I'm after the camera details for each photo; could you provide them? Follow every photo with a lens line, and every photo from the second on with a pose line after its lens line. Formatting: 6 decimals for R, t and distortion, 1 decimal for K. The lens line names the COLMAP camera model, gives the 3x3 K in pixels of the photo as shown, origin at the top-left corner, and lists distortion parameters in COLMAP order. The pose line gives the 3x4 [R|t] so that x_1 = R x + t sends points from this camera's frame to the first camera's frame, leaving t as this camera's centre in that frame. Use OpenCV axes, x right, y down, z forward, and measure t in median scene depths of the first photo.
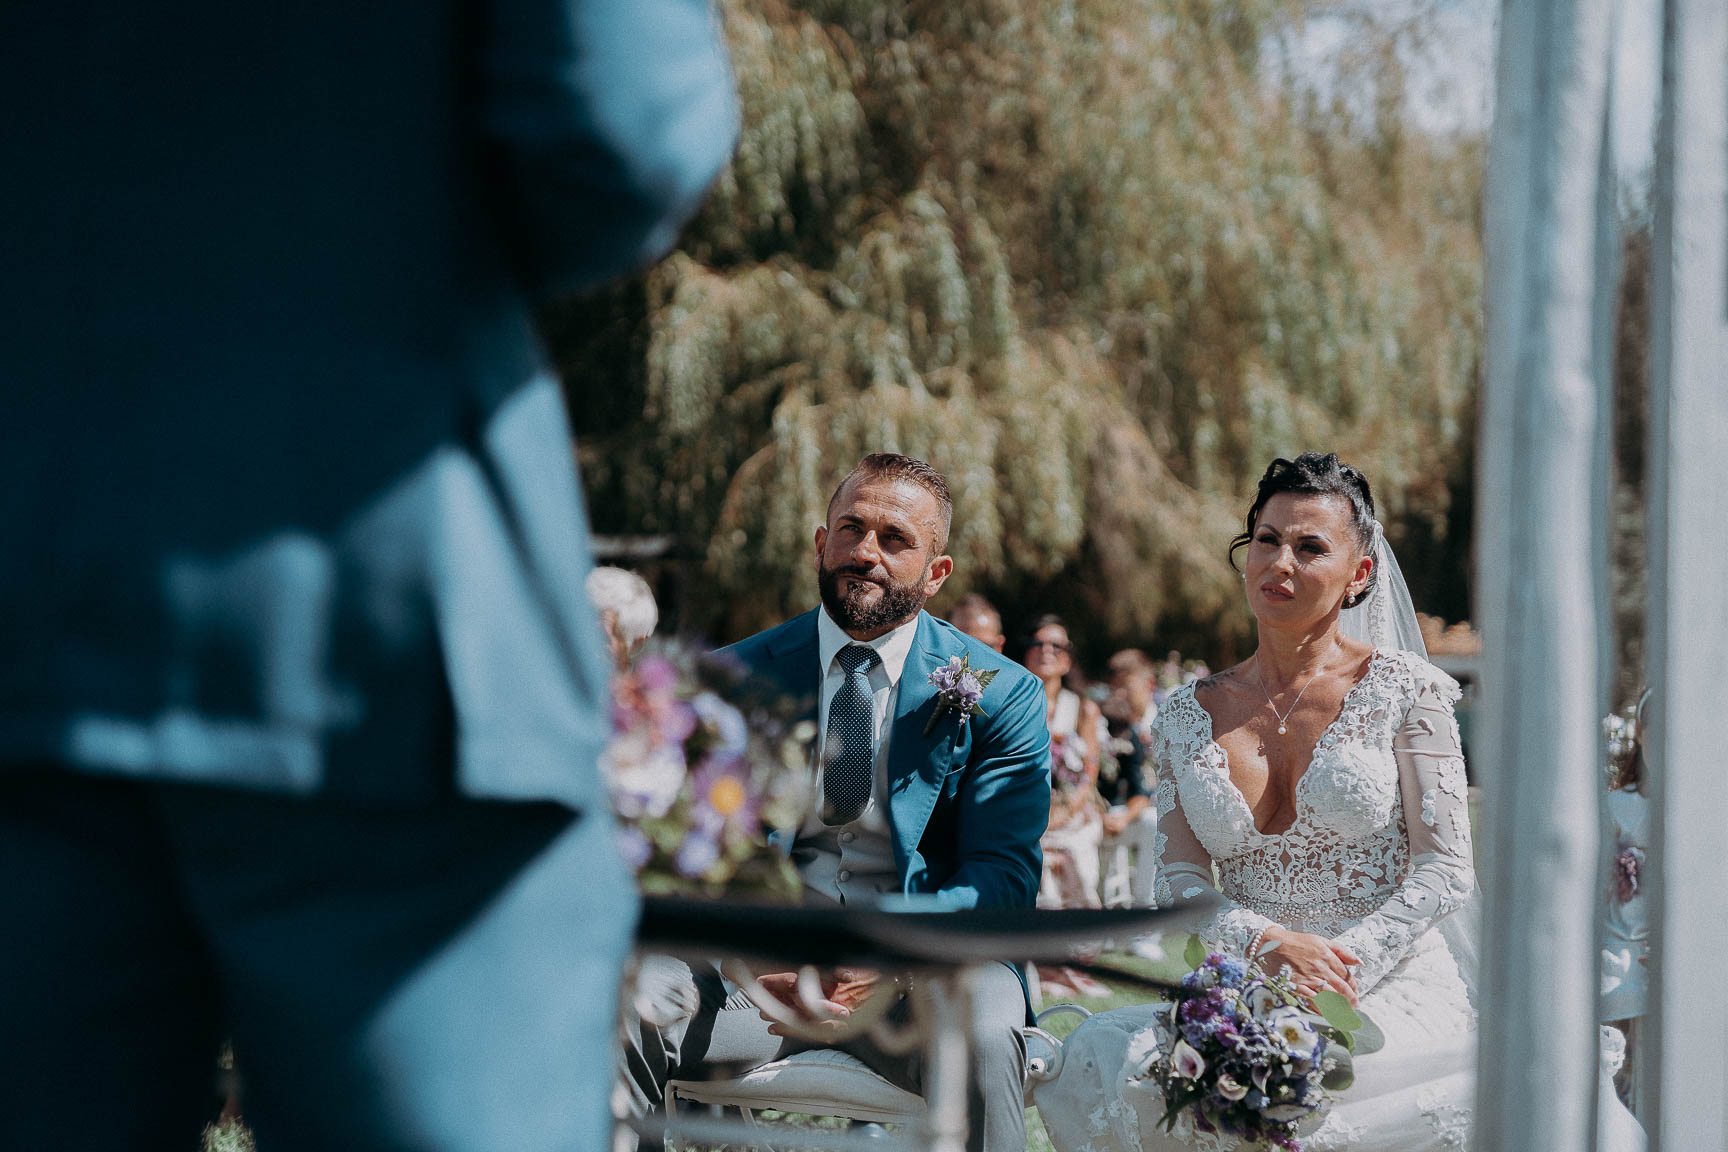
lens RADIAL K [[2402.4, 0, 870.0], [0, 2402.4, 575.3], [0, 0, 1]] dist [-0.026902, 0.000000]
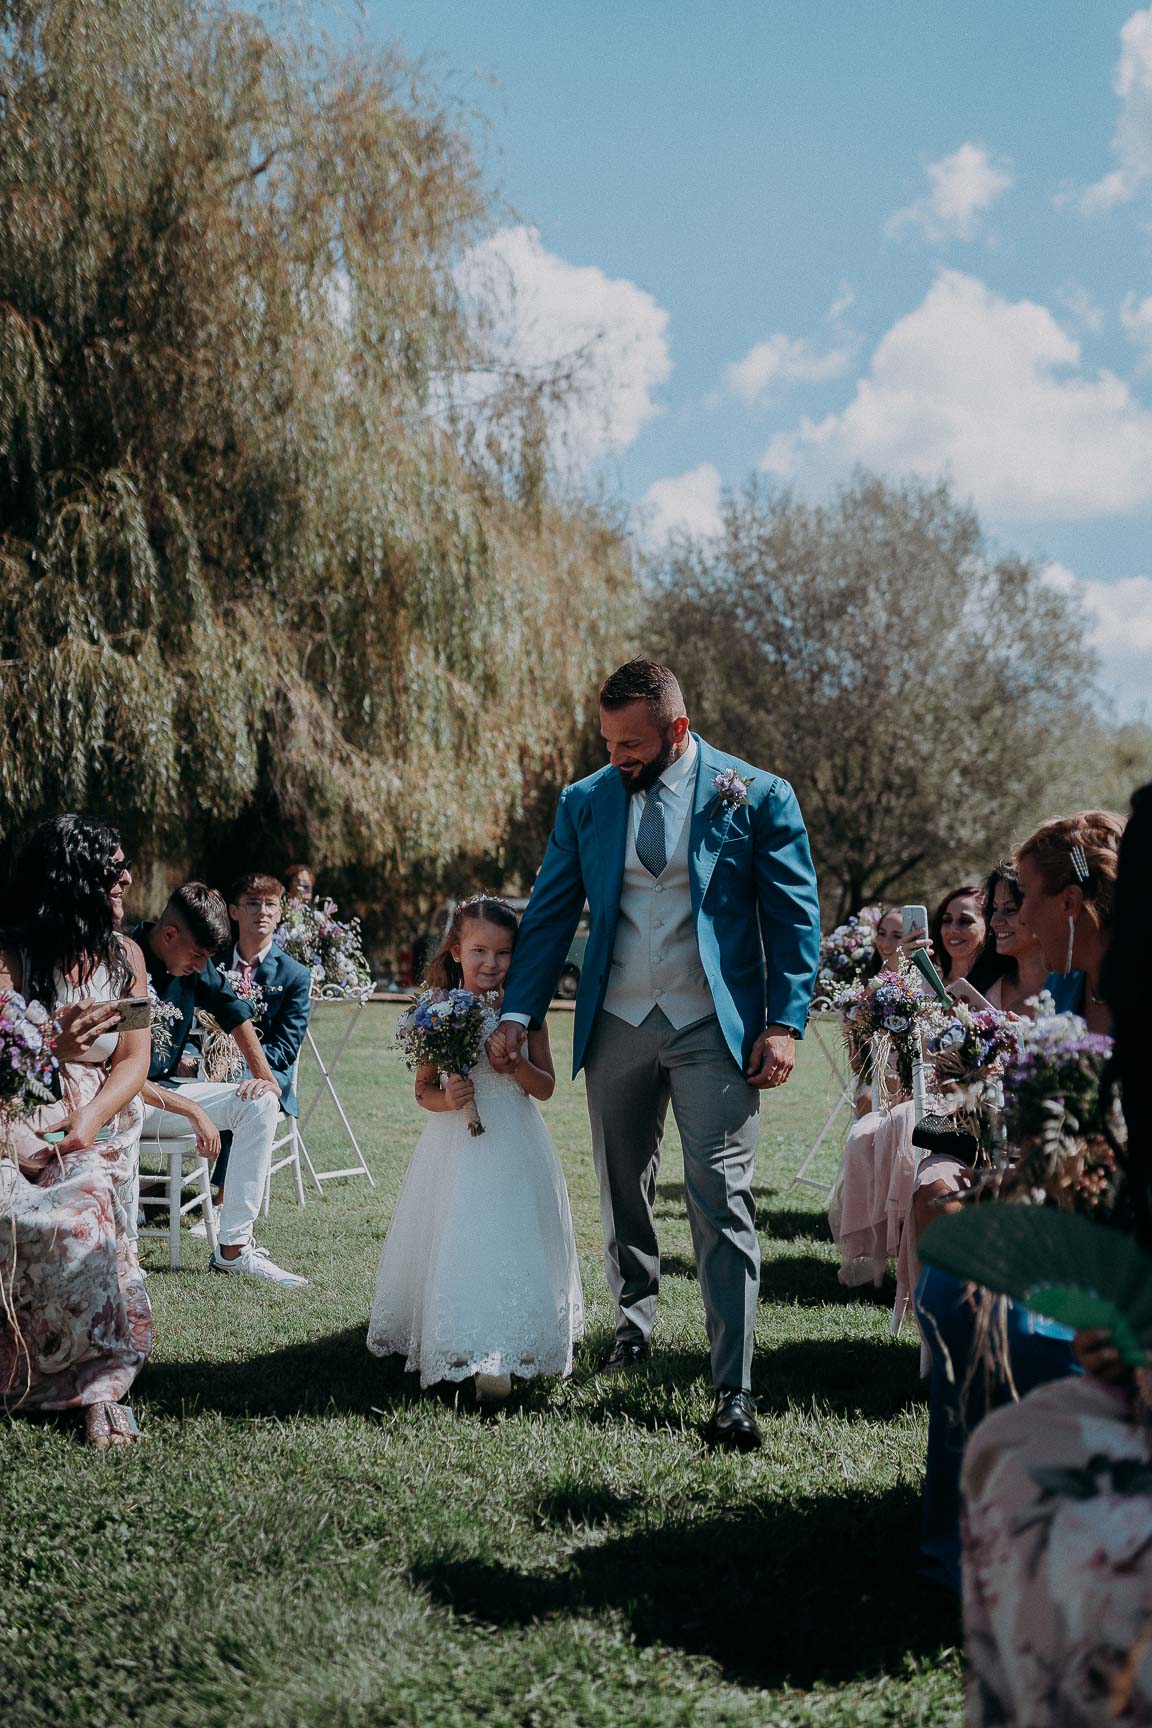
lens RADIAL K [[1618.8, 0, 590.2], [0, 1618.8, 856.8], [0, 0, 1]] dist [-0.037486, 0.000000]
pose [[0.966360, 0.017617, 0.256589, 0.044399], [-0.021014, 0.999724, 0.010501, 0.005848], [-0.256333, -0.015539, 0.966464, 0.228674]]
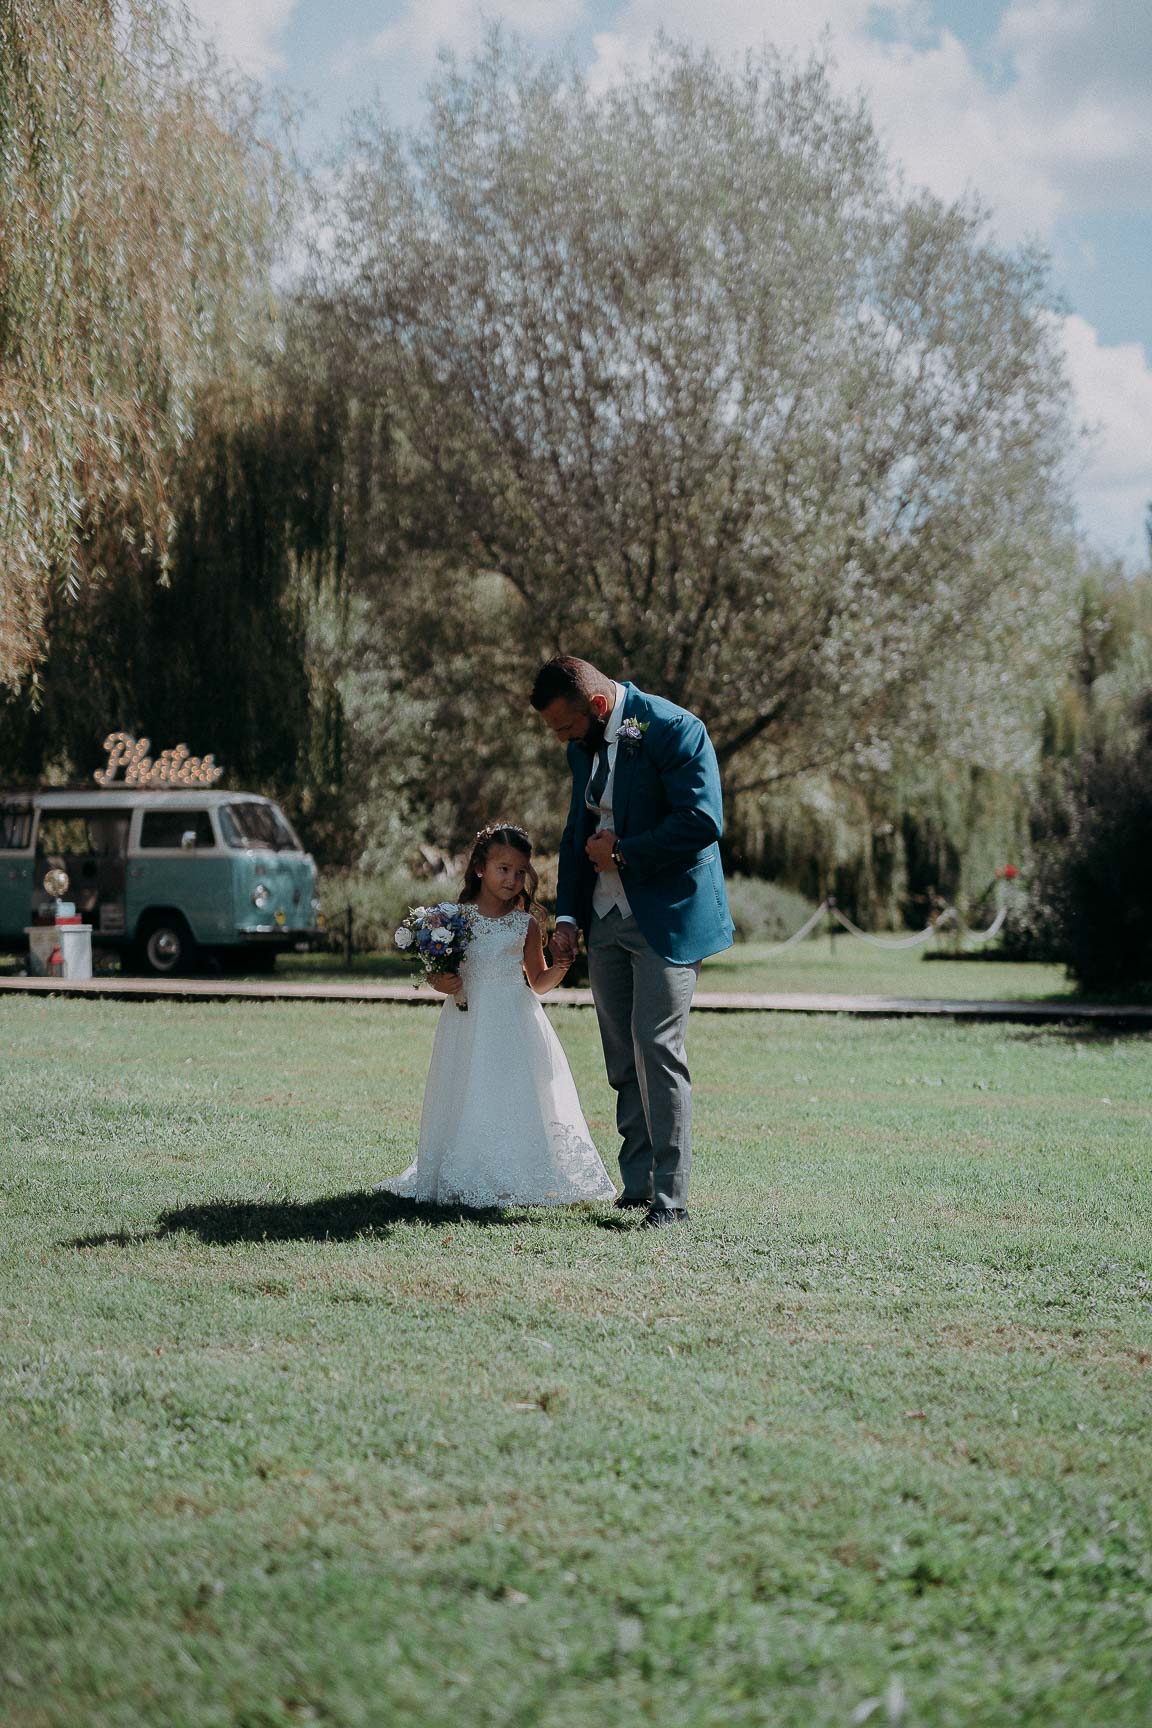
lens RADIAL K [[2402.4, 0, 588.6], [0, 2402.4, 905.7], [0, 0, 1]] dist [-0.026902, 0.000000]
pose [[0.910056, -0.012930, 0.414284, 0.100712], [-0.019189, 0.997127, 0.073273, 0.026199], [-0.414041, -0.074632, 0.907194, 0.482122]]
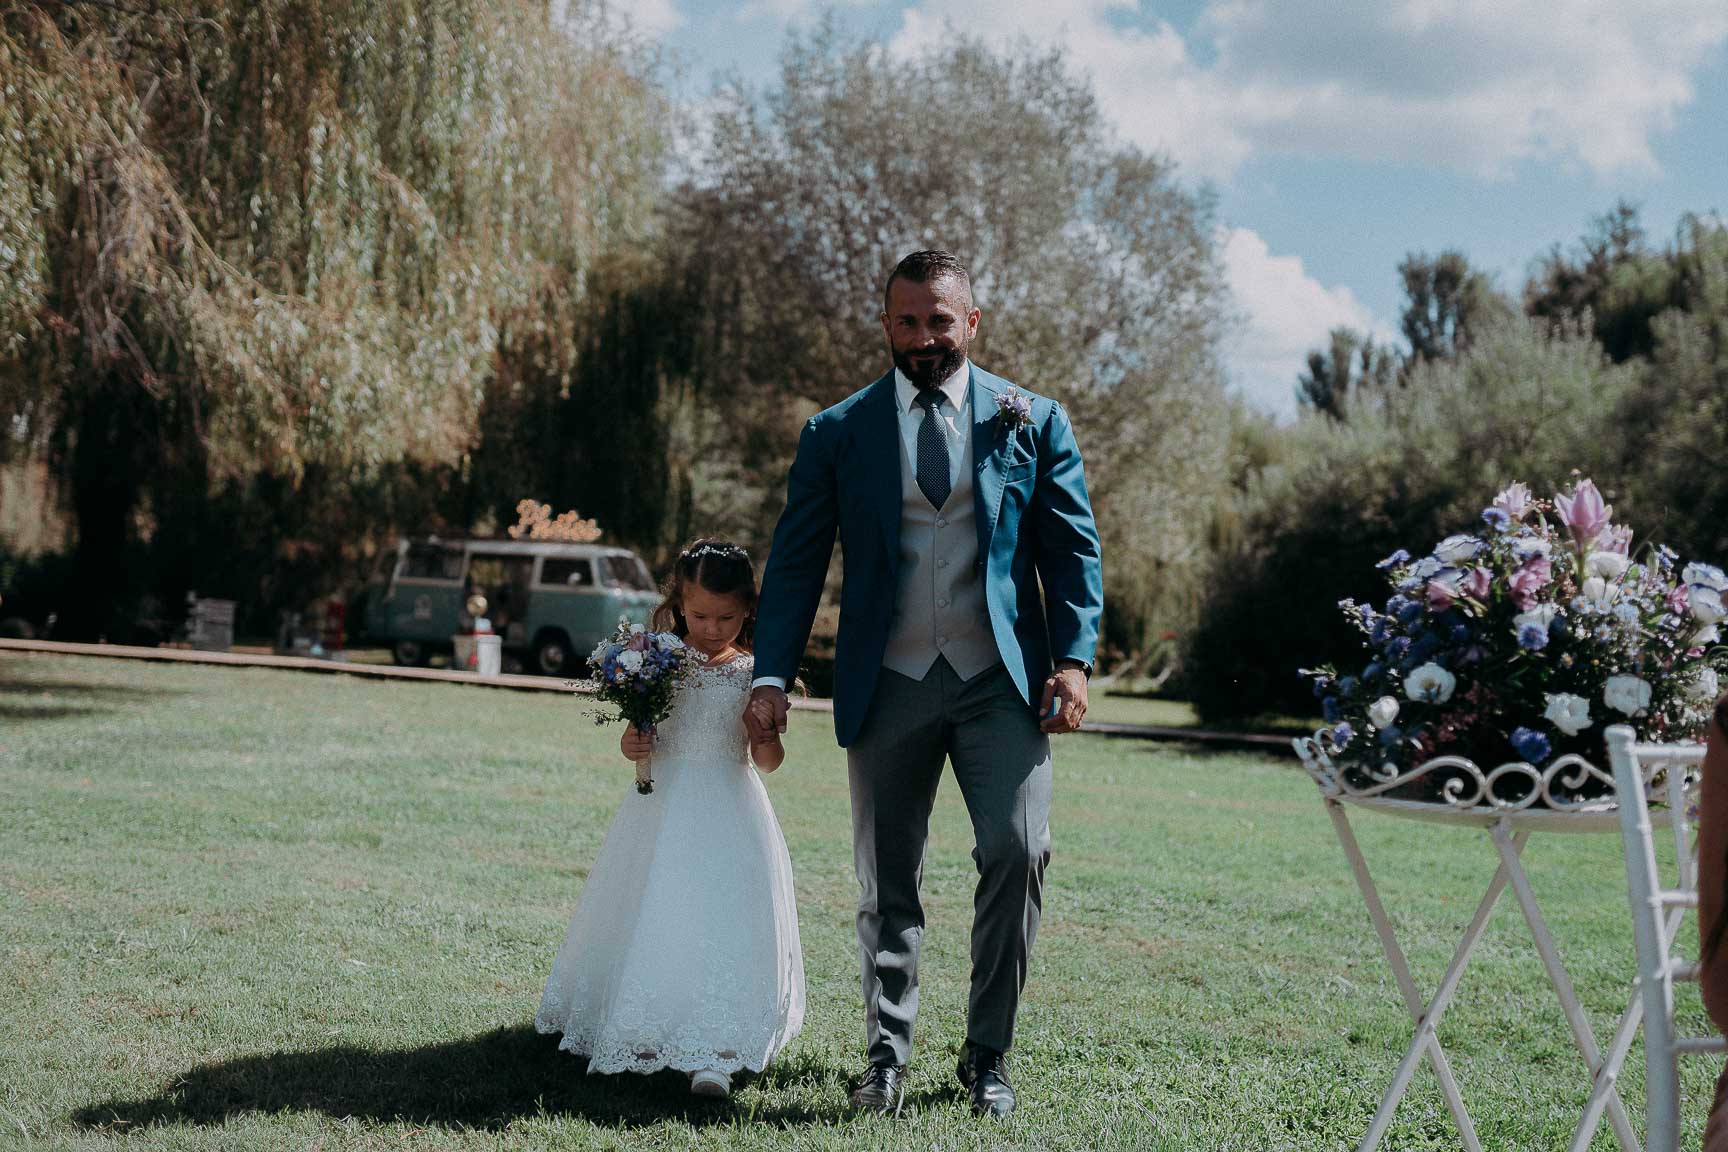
lens RADIAL K [[1780.5, 0, 865.1], [0, 1780.5, 567.4], [0, 0, 1]] dist [-0.052371, 0.000000]
pose [[0.911904, 0.054258, 0.406801, 0.098151], [-0.072525, 0.996927, 0.029606, 0.025489], [-0.403944, -0.056501, 0.913037, 0.448217]]
